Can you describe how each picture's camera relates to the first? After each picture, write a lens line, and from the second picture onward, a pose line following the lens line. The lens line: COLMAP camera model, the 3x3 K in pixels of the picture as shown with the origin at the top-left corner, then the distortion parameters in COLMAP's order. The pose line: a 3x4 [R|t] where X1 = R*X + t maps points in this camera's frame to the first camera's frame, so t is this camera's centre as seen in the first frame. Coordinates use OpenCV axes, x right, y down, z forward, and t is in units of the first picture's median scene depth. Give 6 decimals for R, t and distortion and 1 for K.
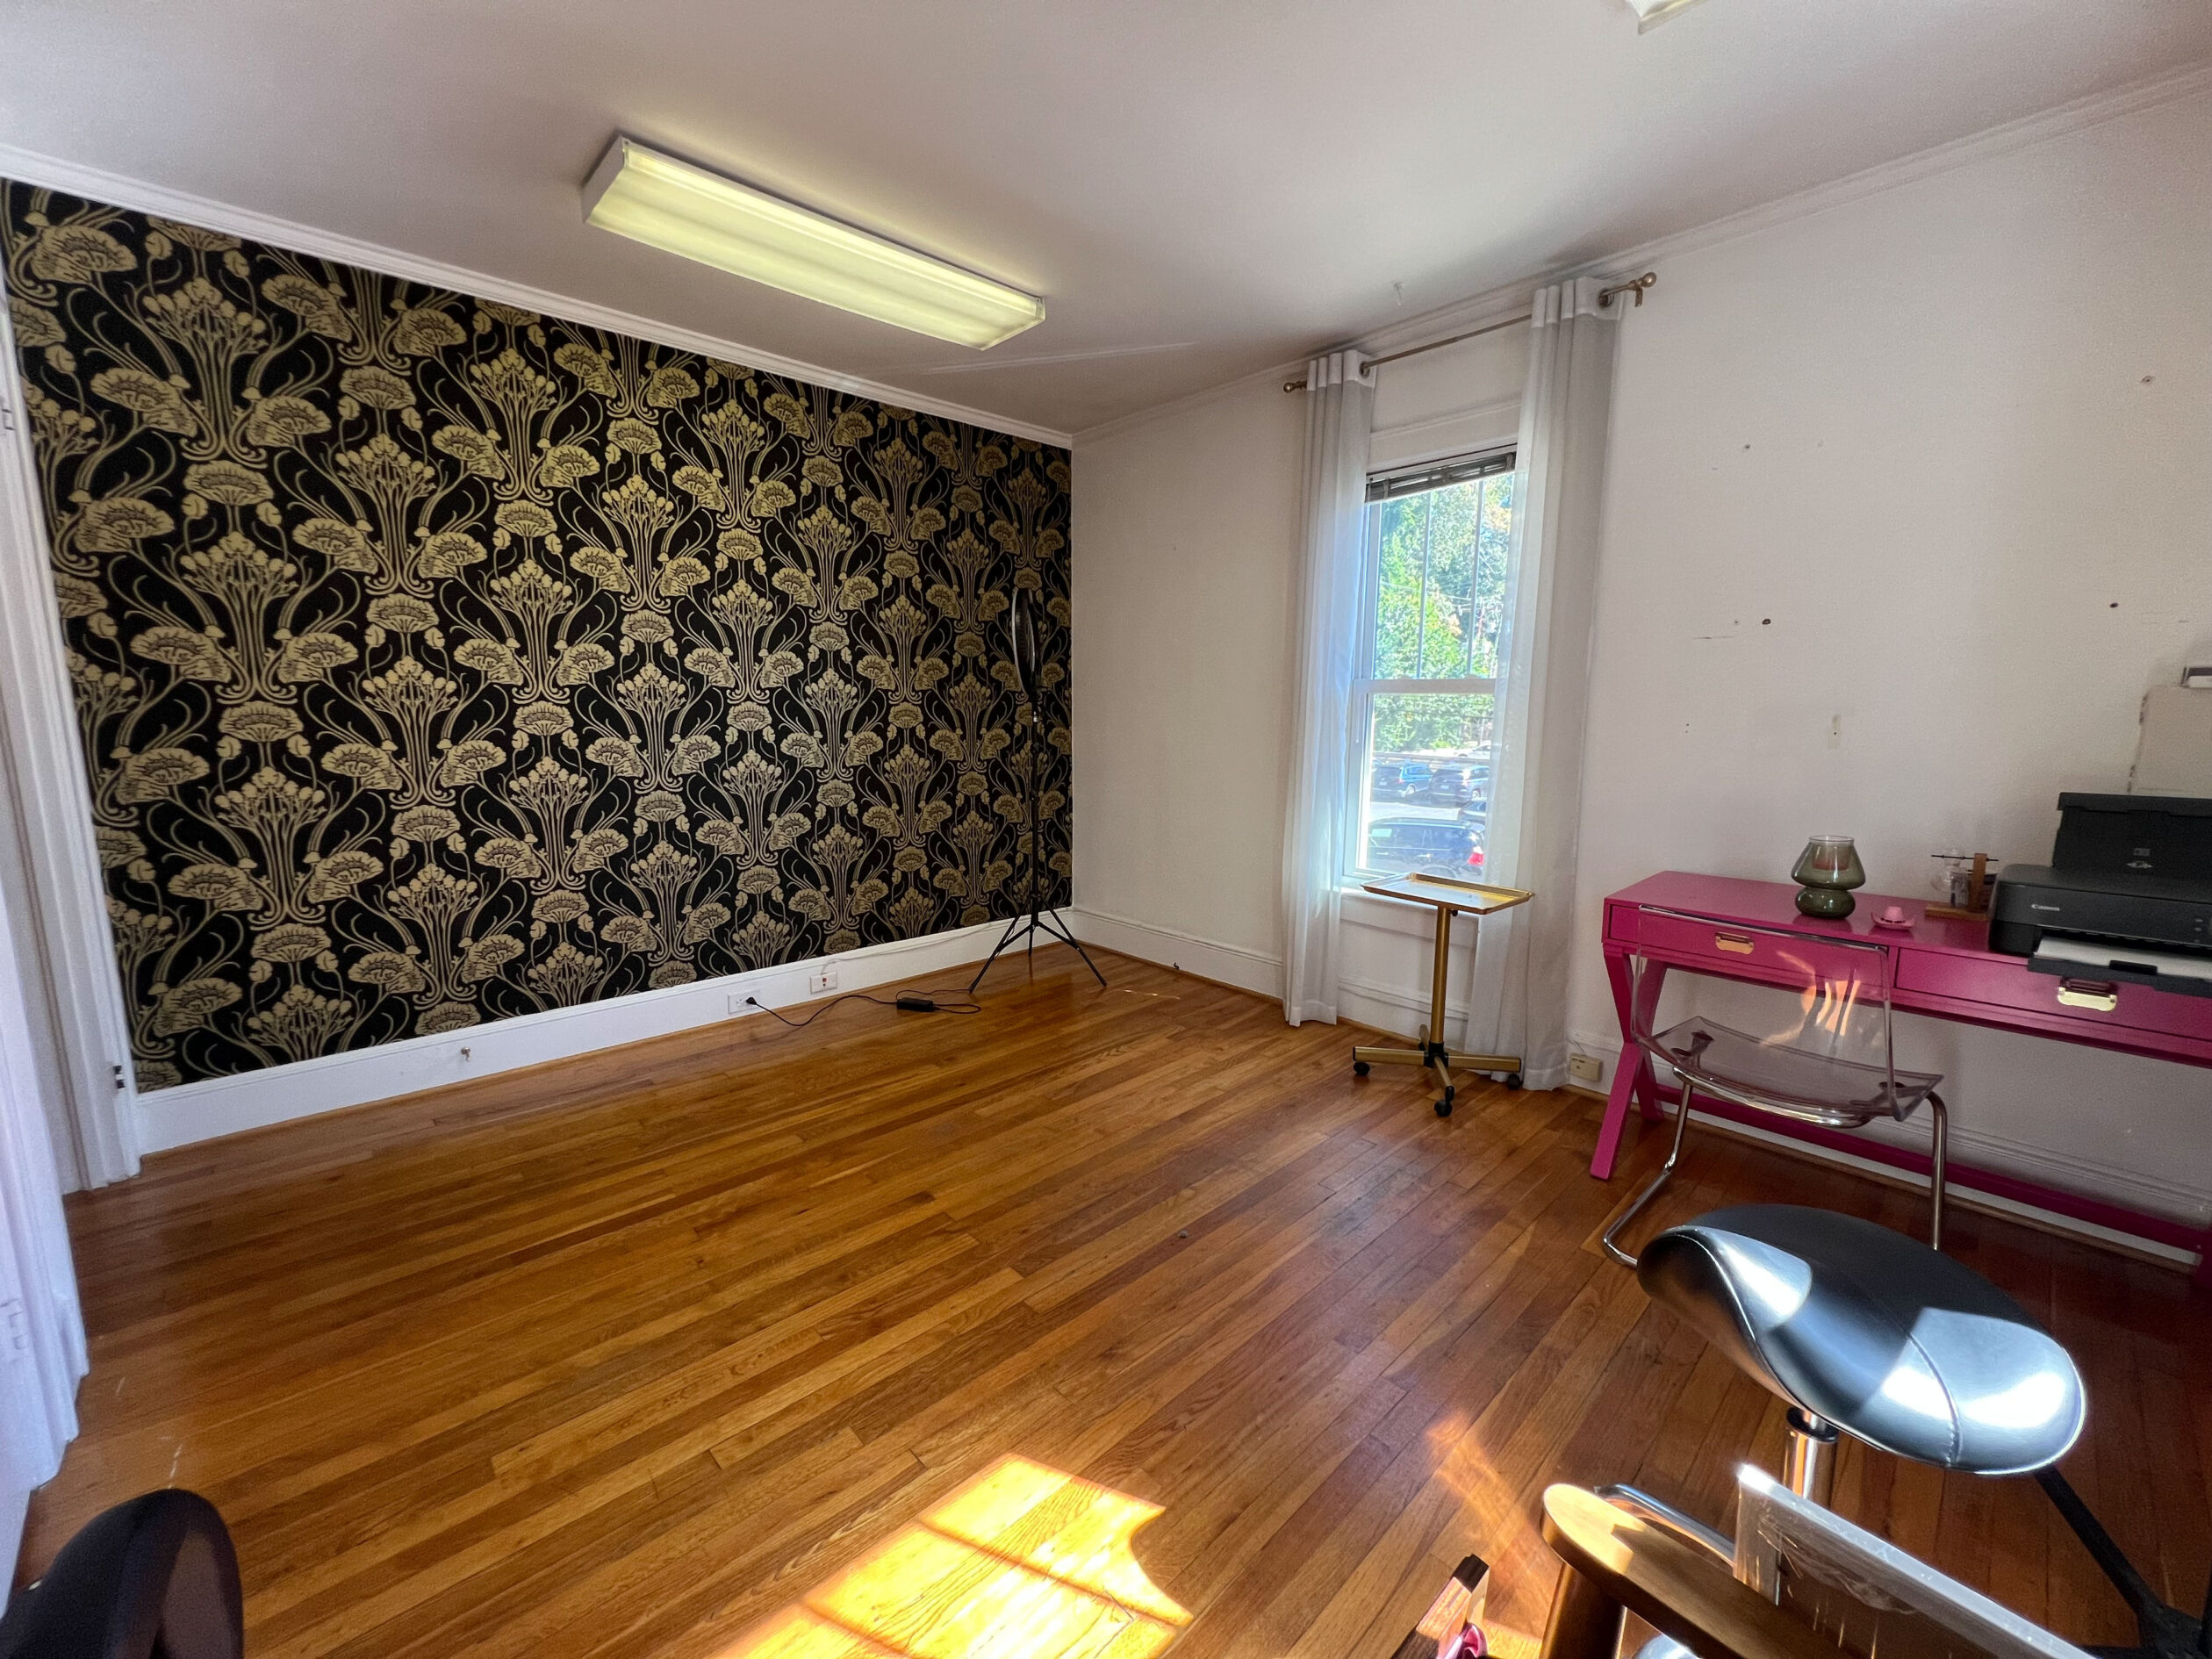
lens RADIAL K [[886.4, 0, 1105.7], [0, 886.4, 836.9], [0, 0, 1]] dist [0.001872, 0.000135]
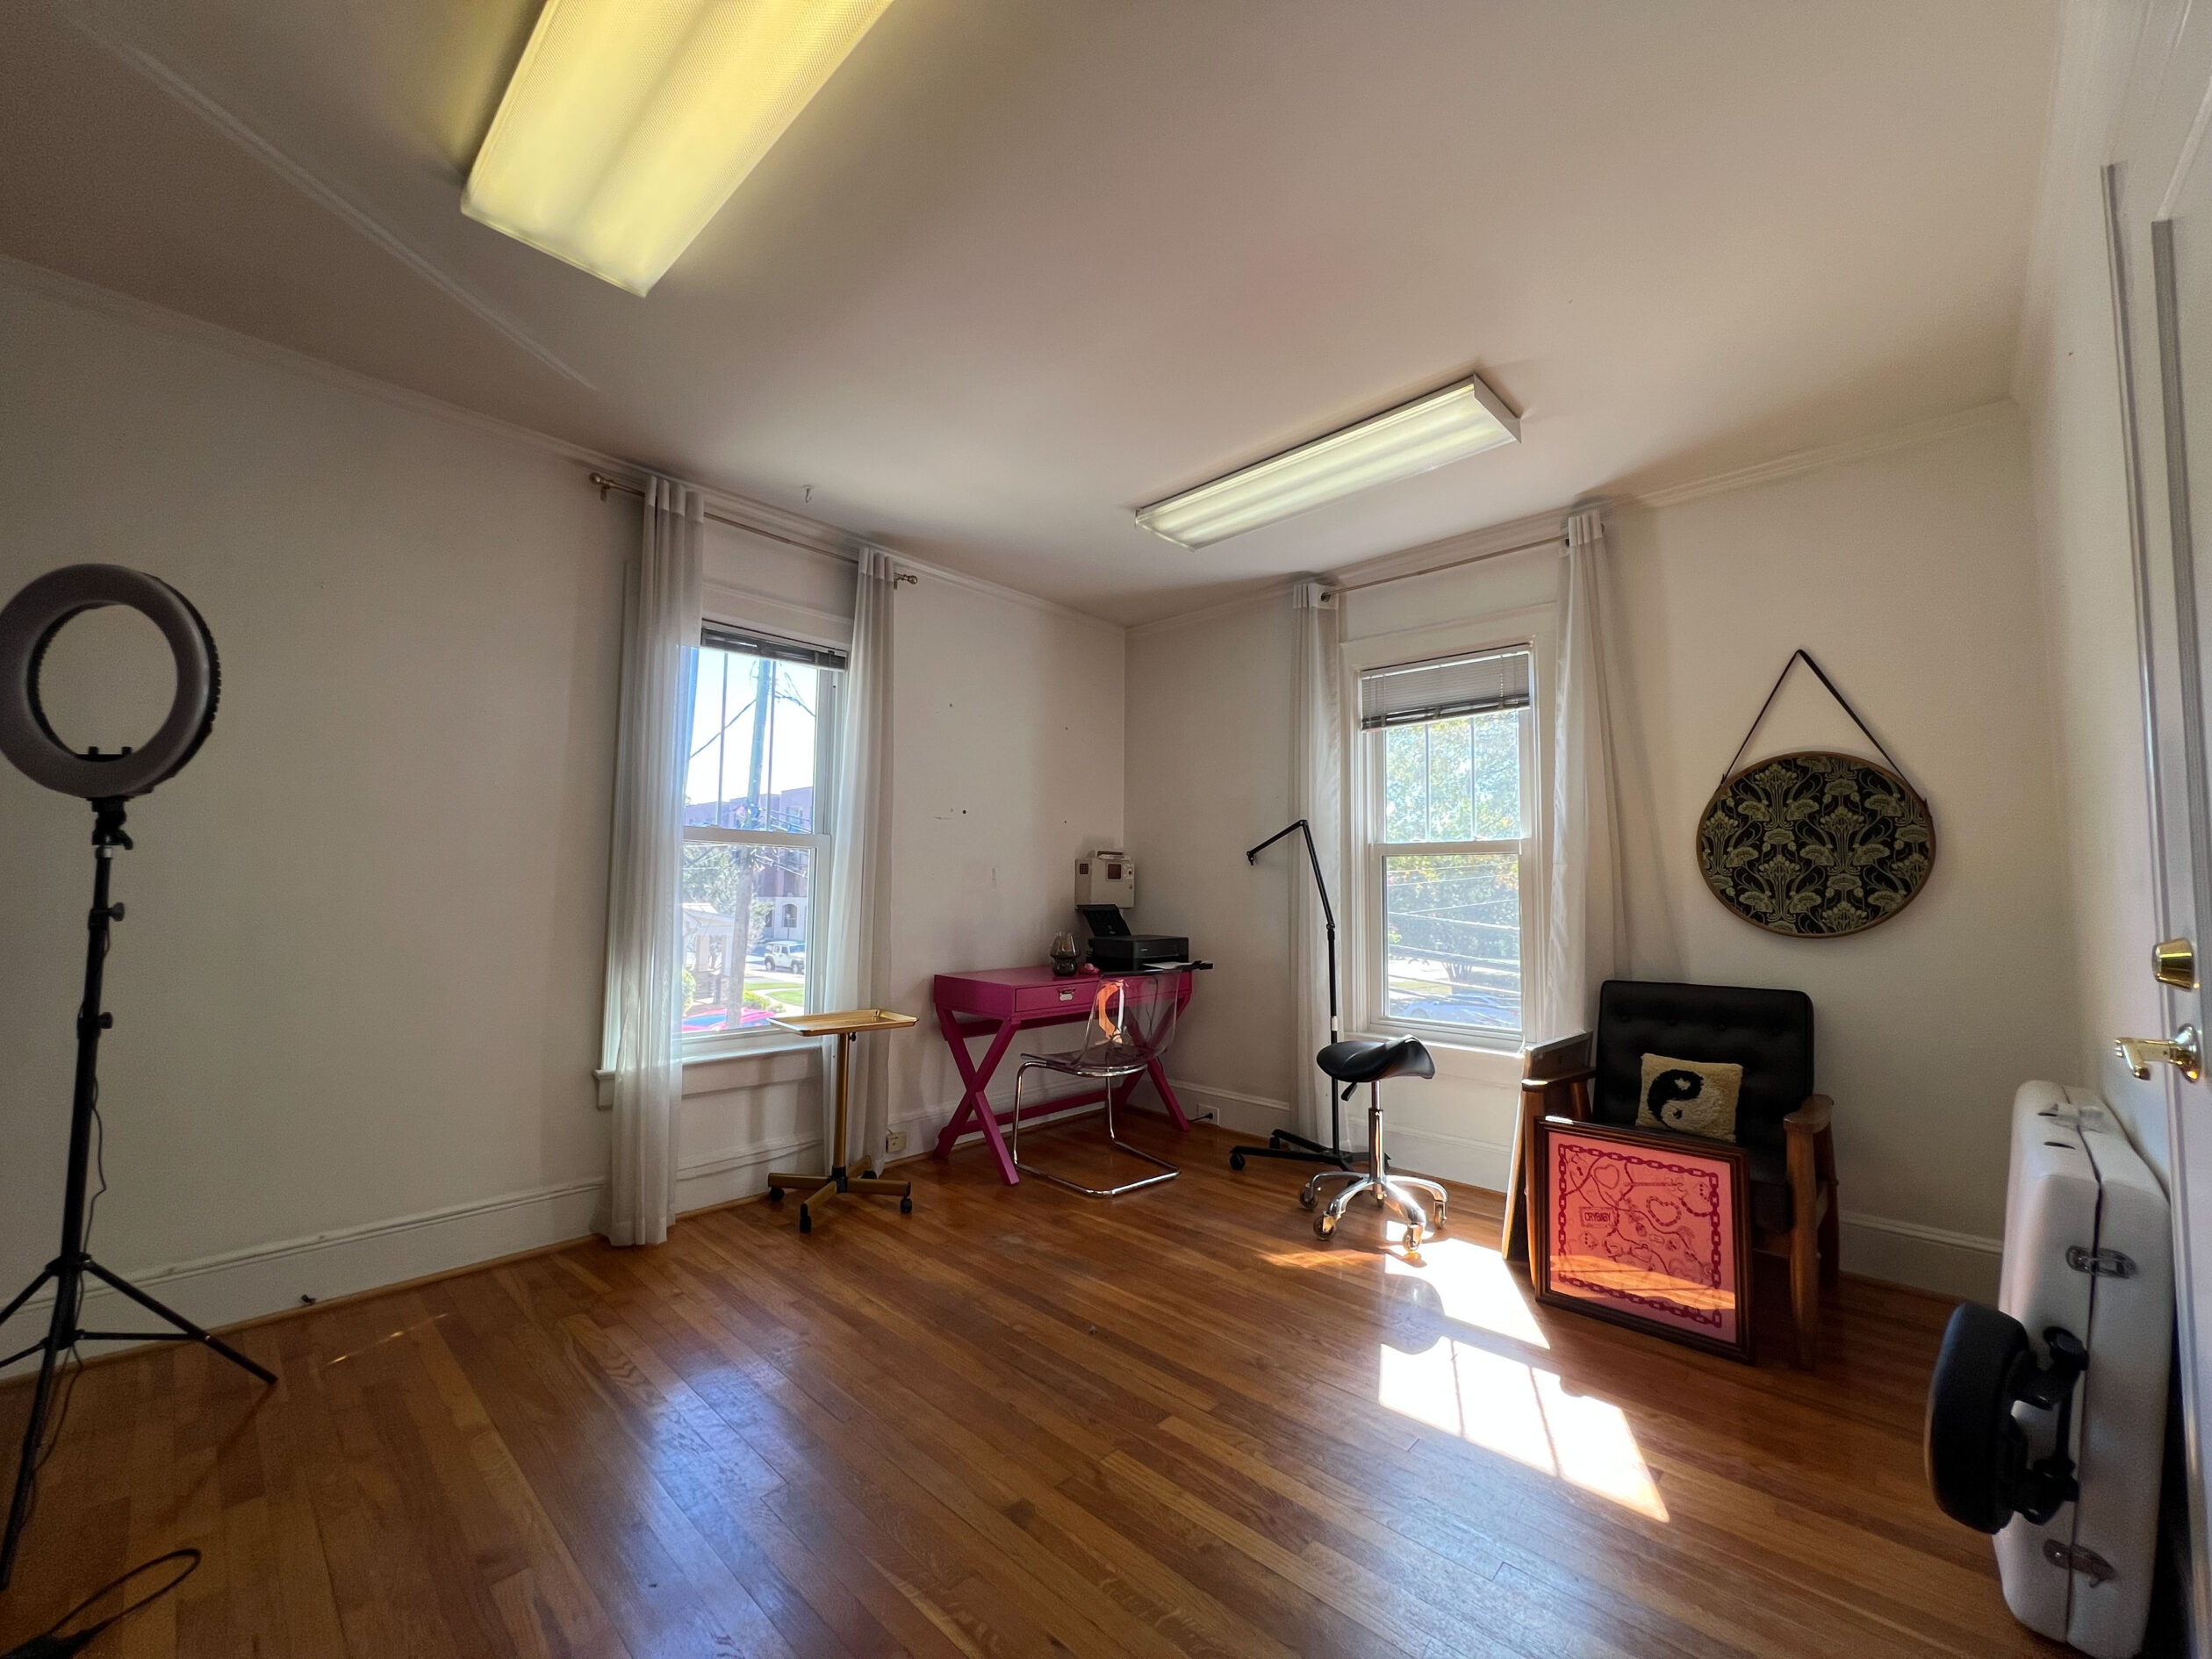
lens RADIAL K [[886.4, 0, 1105.8], [0, 886.4, 833.1], [0, 0, 1]] dist [0.001872, 0.000135]
pose [[-0.062659, 0.061834, 0.996118, -0.835872], [0.138685, 0.988935, -0.052665, -0.074146], [-0.988352, 0.134846, -0.070541, 0.798610]]
